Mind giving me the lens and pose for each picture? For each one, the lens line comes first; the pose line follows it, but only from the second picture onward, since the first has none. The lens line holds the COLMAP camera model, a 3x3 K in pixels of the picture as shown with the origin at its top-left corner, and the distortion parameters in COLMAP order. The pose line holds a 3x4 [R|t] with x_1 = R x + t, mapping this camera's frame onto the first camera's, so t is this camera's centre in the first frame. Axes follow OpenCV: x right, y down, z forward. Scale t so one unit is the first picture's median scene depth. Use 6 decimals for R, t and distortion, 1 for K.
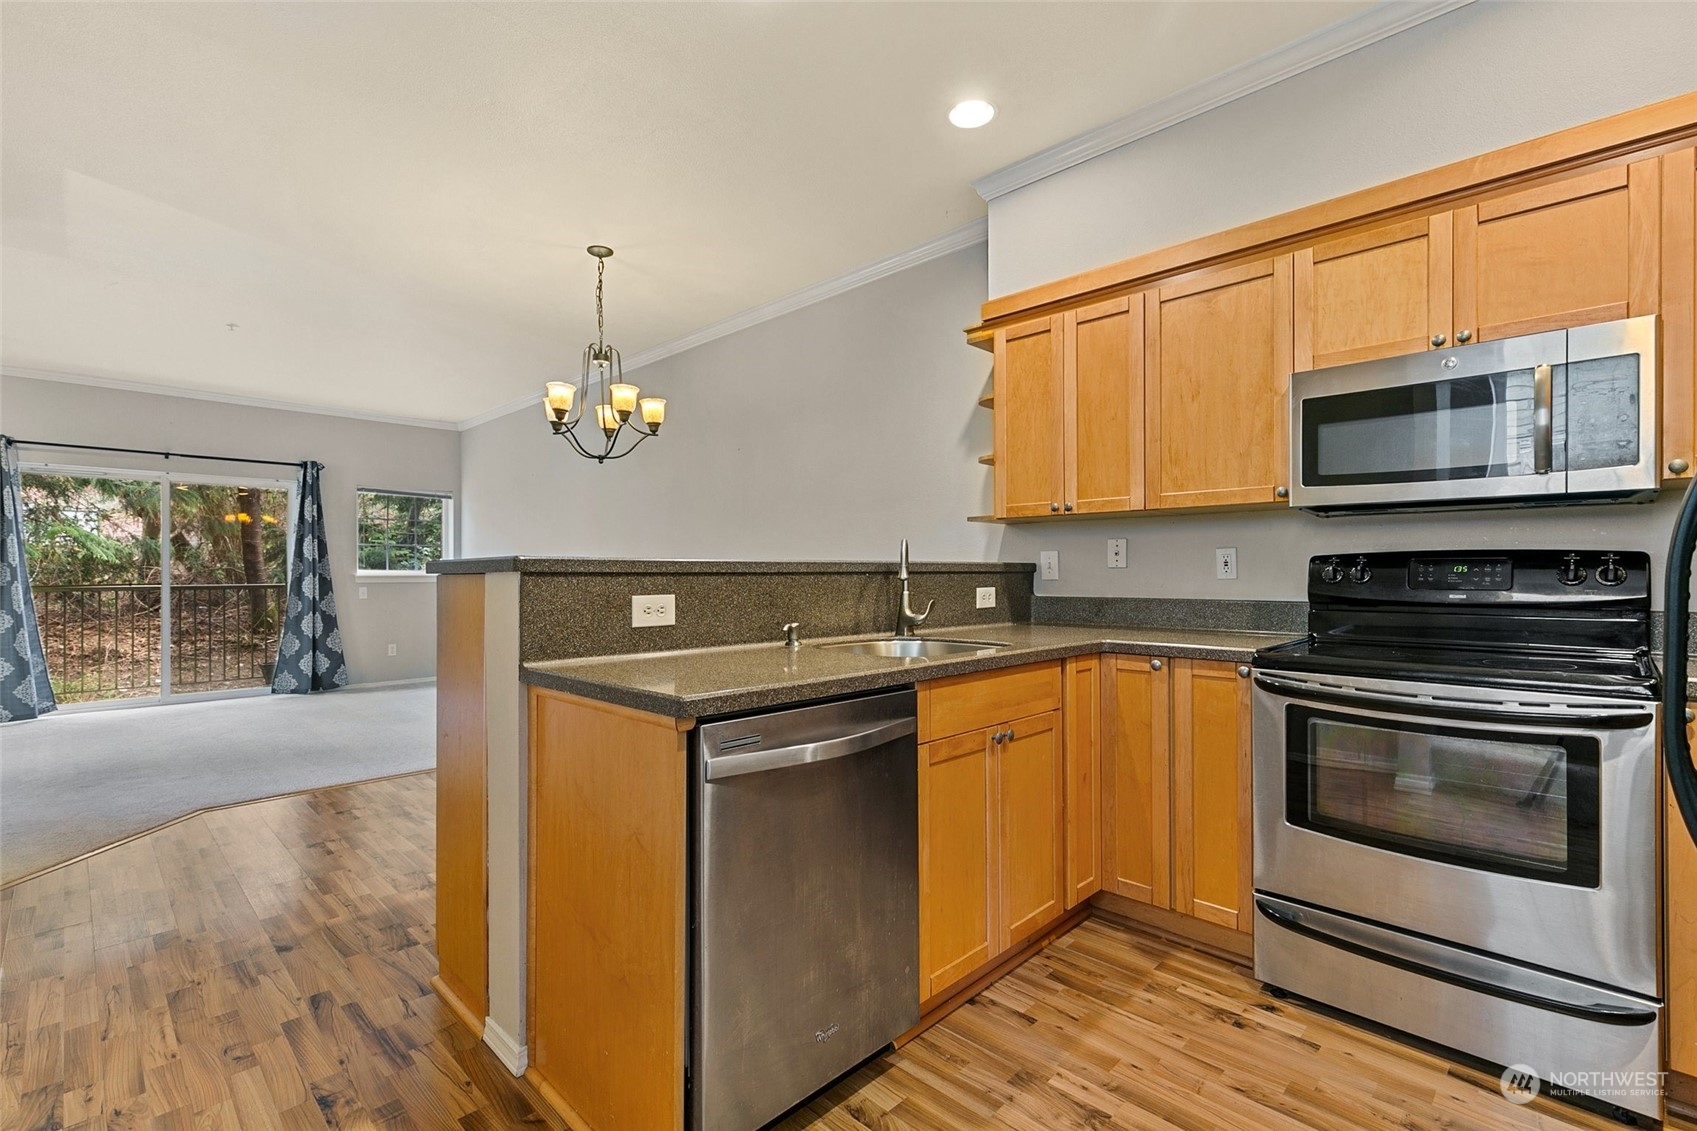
lens RADIAL K [[765.0, 0, 844.1], [0, 765.0, 572.0], [0, 0, 1]] dist [0.008433, -0.001322]
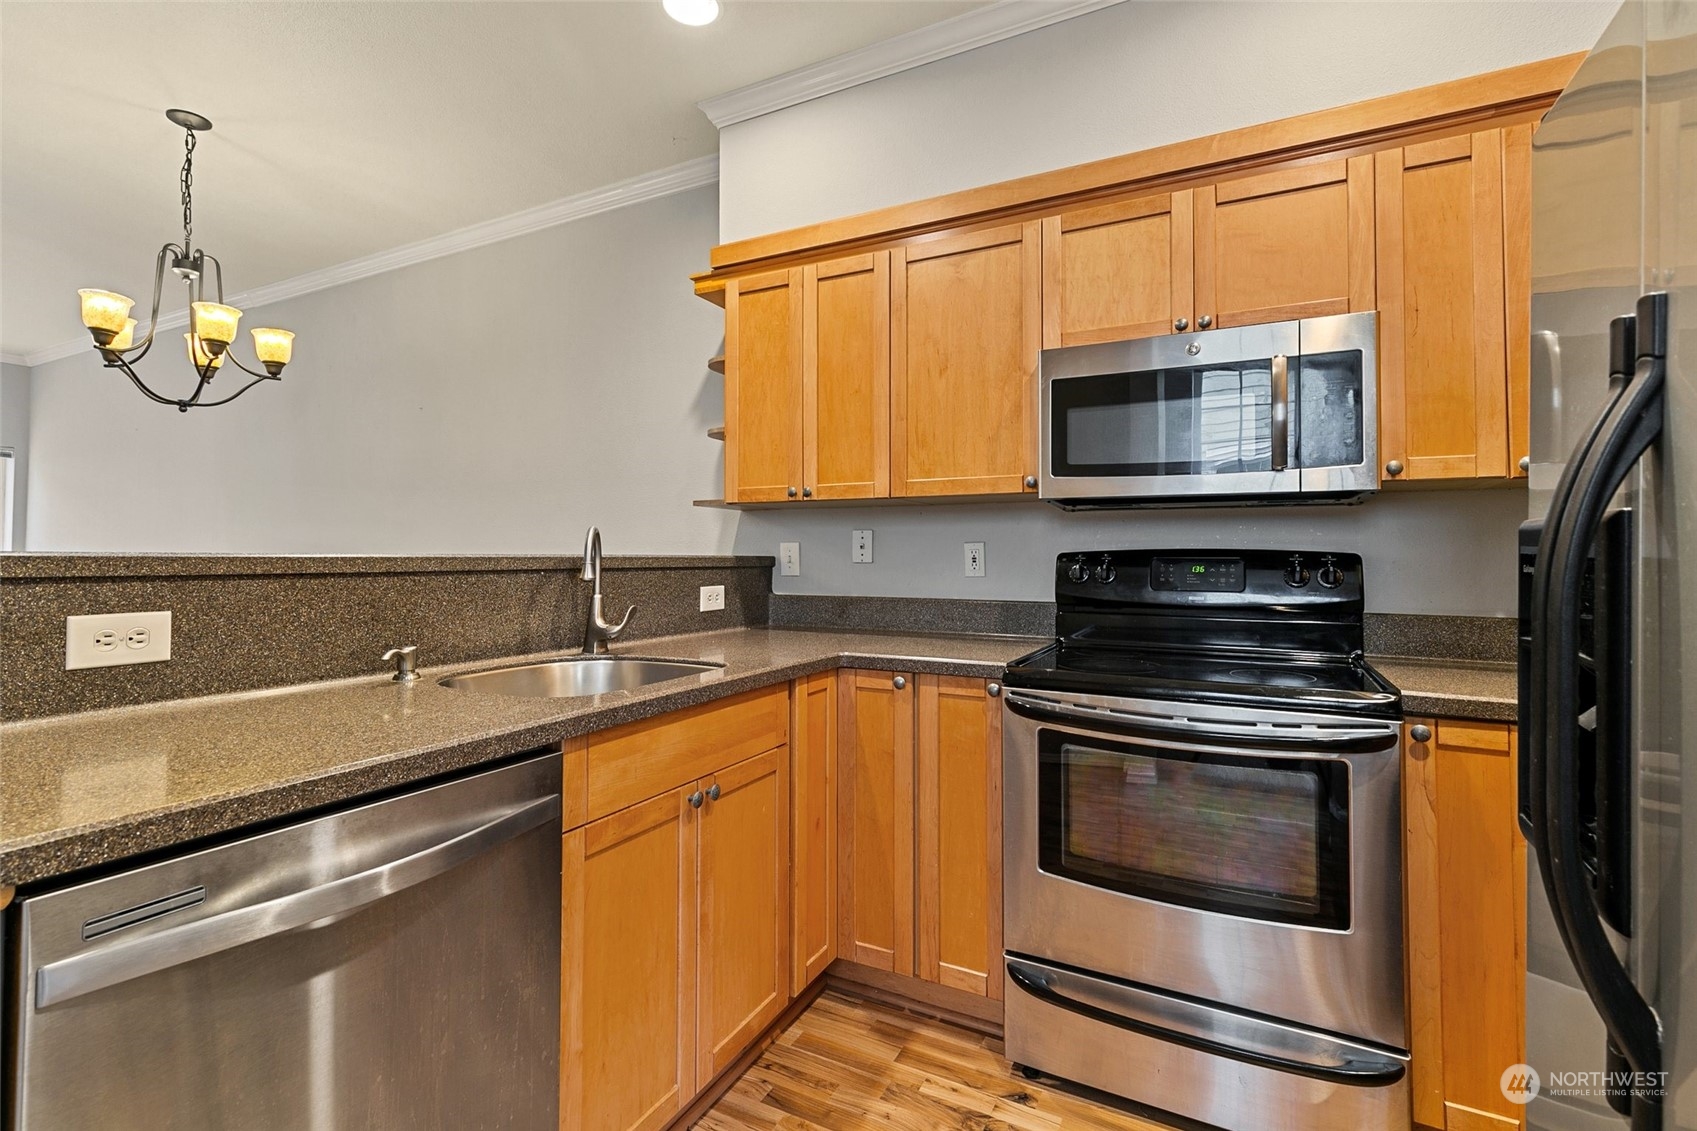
lens RADIAL K [[775.3, 0, 843.1], [0, 775.3, 536.4], [0, 0, 1]] dist [0.010731, -0.000741]
pose [[0.955849, 0.013798, 0.293535, 0.086000], [-0.005809, 0.999589, -0.028071, -0.012551], [-0.293802, 0.025126, 0.955536, 0.179695]]
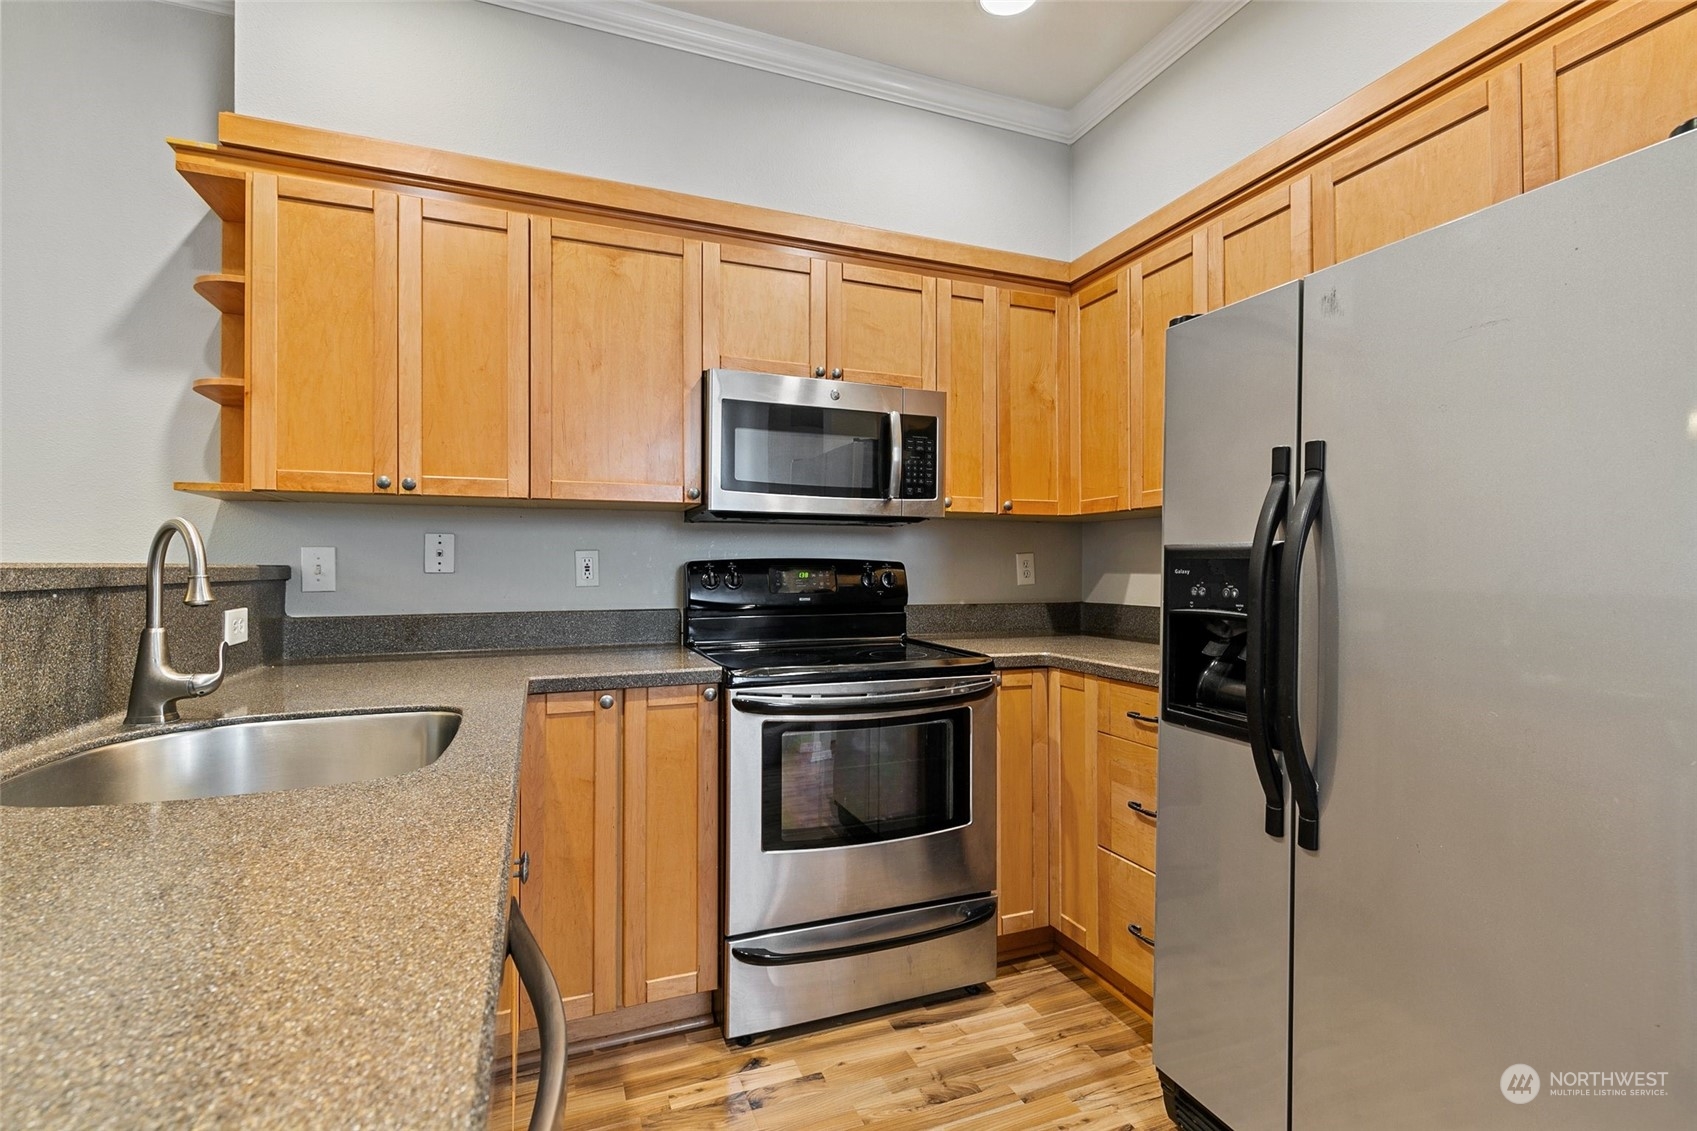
lens RADIAL K [[761.3, 0, 849.2], [0, 761.3, 559.6], [0, 0, 1]] dist [0.002485, -0.000246]
pose [[0.406491, 0.010624, 0.913593, -0.174934], [0.000232, 0.999931, -0.011731, -0.011430], [-0.913655, 0.004981, 0.406461, 0.408330]]
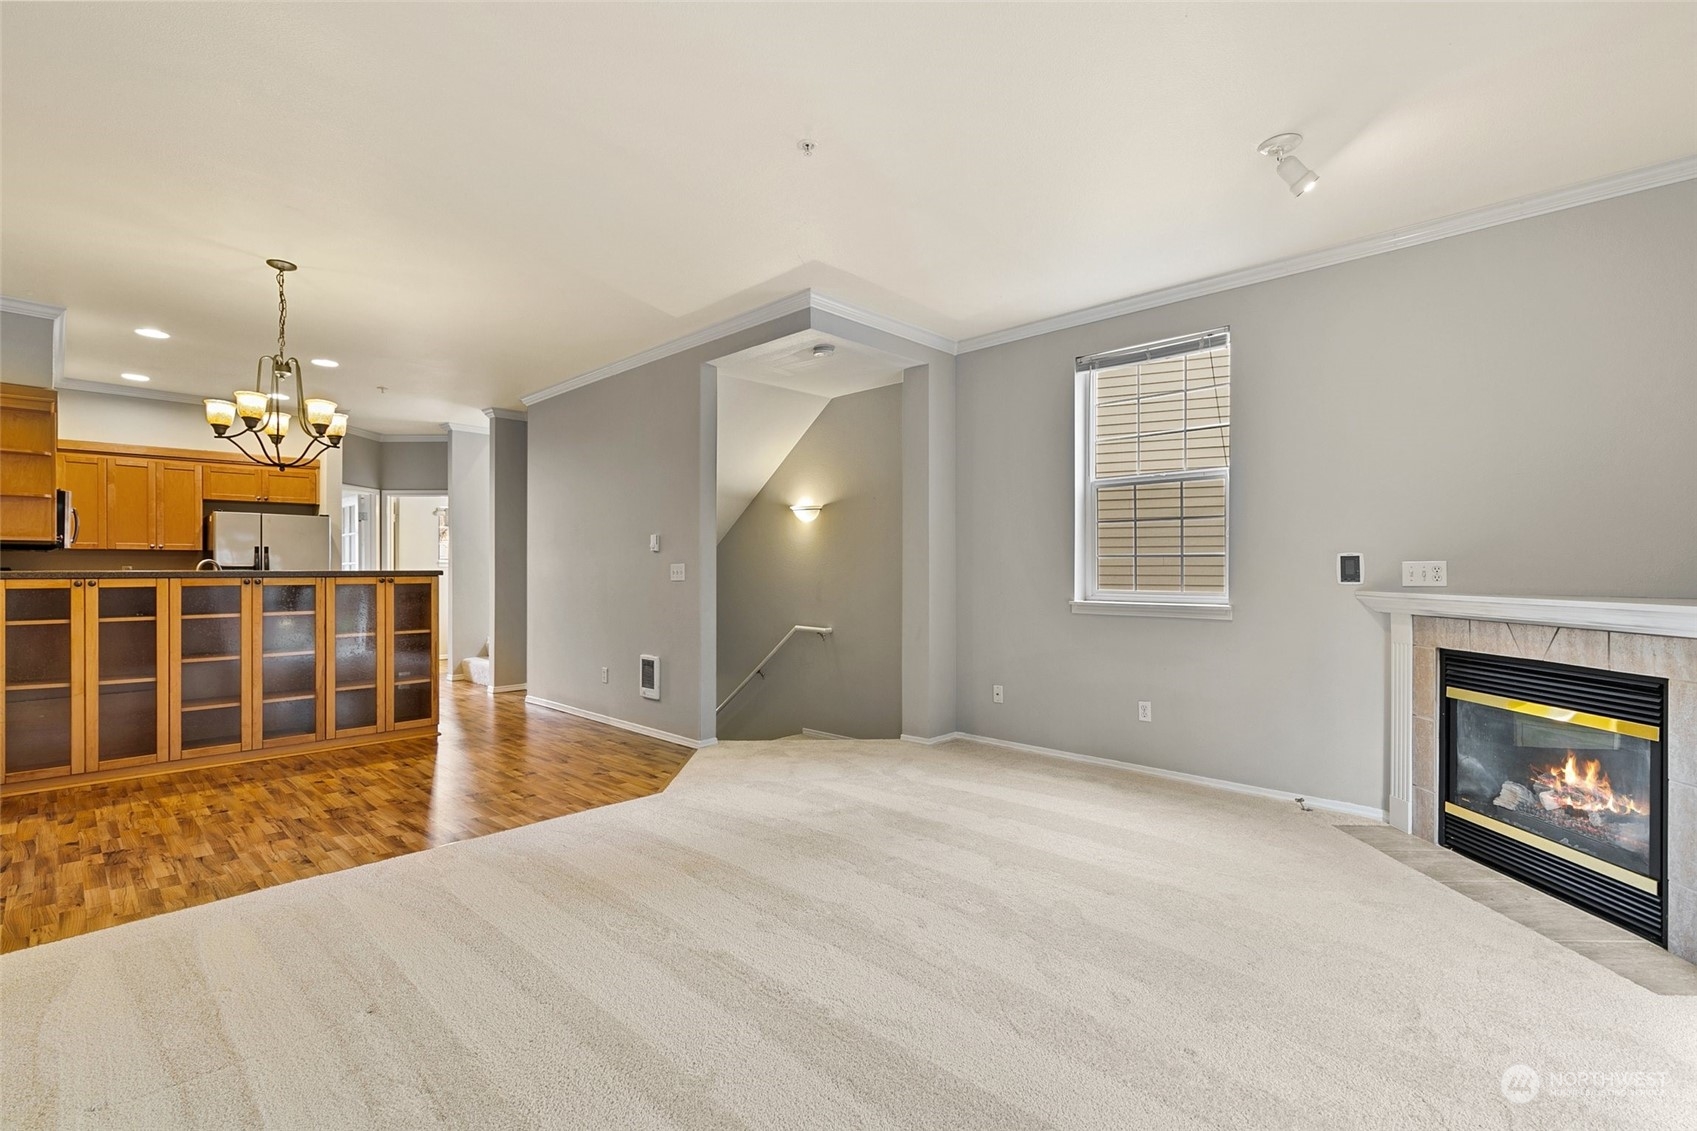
lens RADIAL K [[766.1, 0, 844.6], [0, 766.1, 566.2], [0, 0, 1]] dist [0.023608, -0.010783]
pose [[-0.999972, 0.003923, -0.006365, -1.542040], [0.003939, 0.999989, -0.002591, -0.012940], [0.006355, -0.002616, -0.999976, 2.958106]]
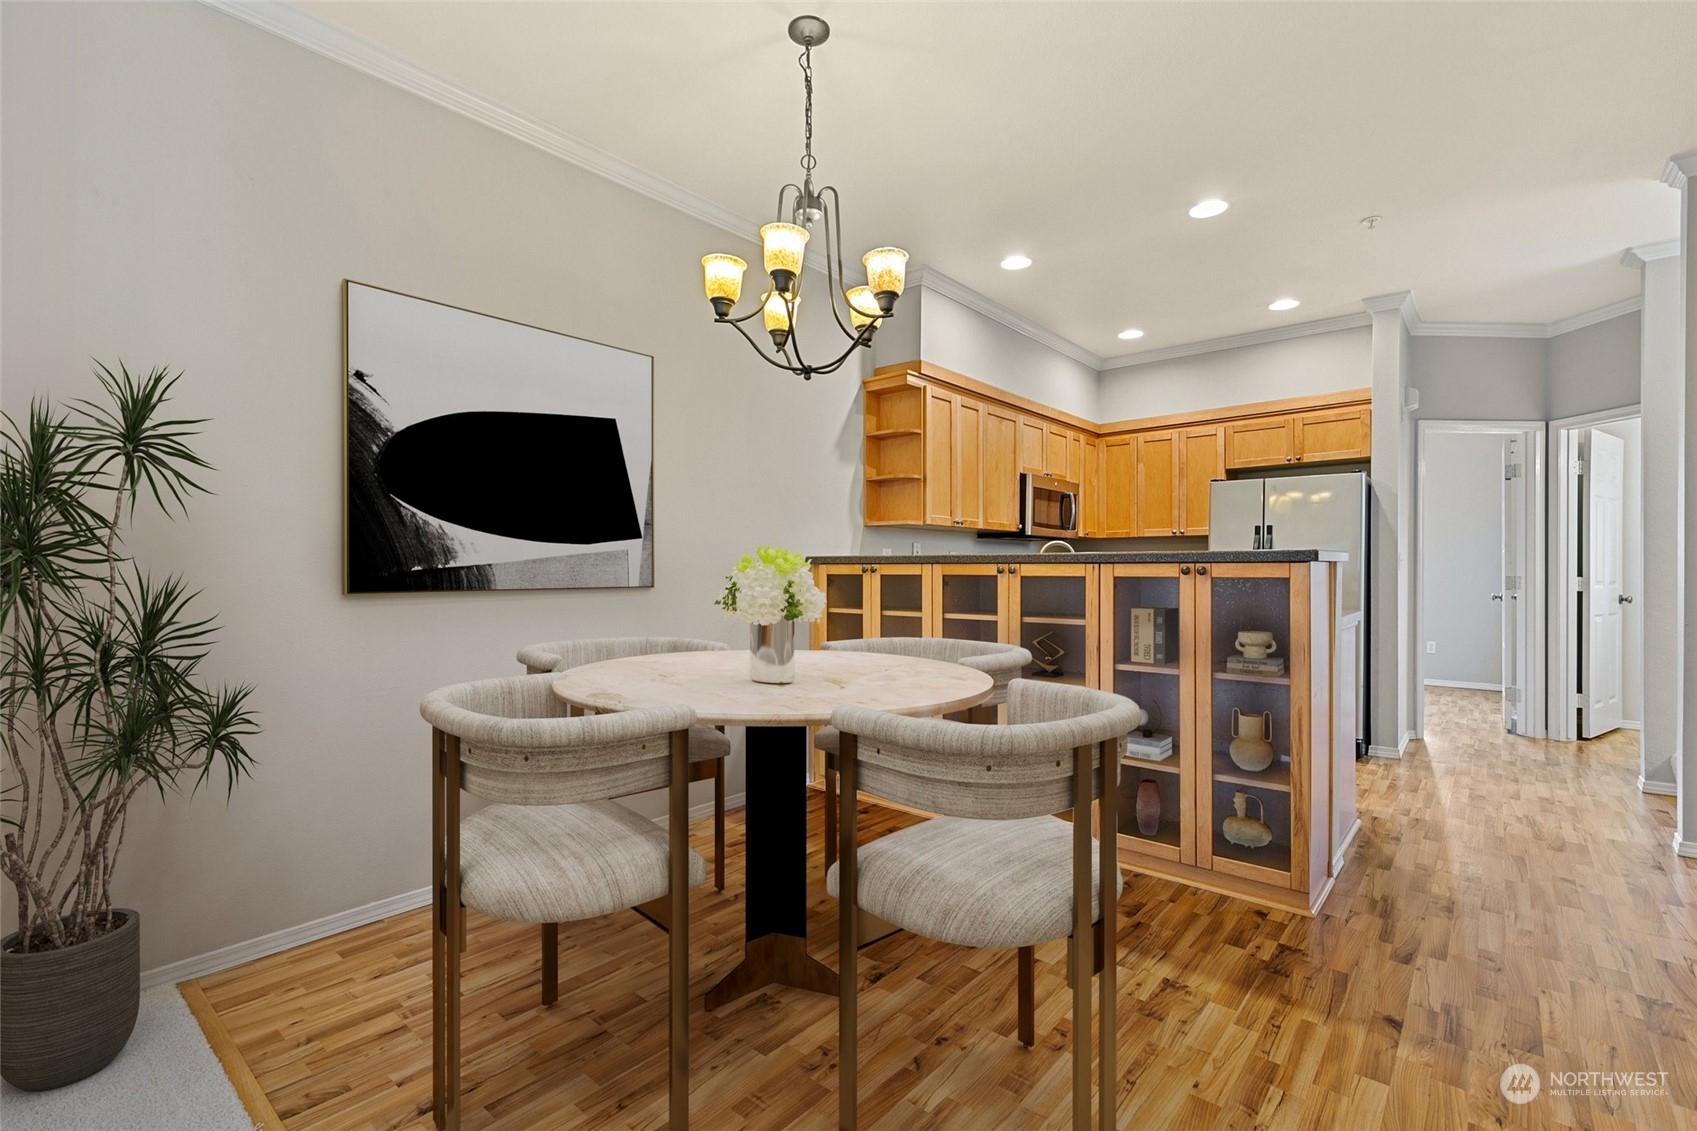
lens RADIAL K [[762.1, 0, 843.6], [0, 762.1, 569.5], [0, 0, 1]] dist [0.010492, -0.000869]
pose [[-0.071725, 0.000165, 0.997424, -1.341593], [-0.001372, 0.999999, -0.000264, 0.013563], [-0.997424, -0.001387, -0.071724, 1.470221]]
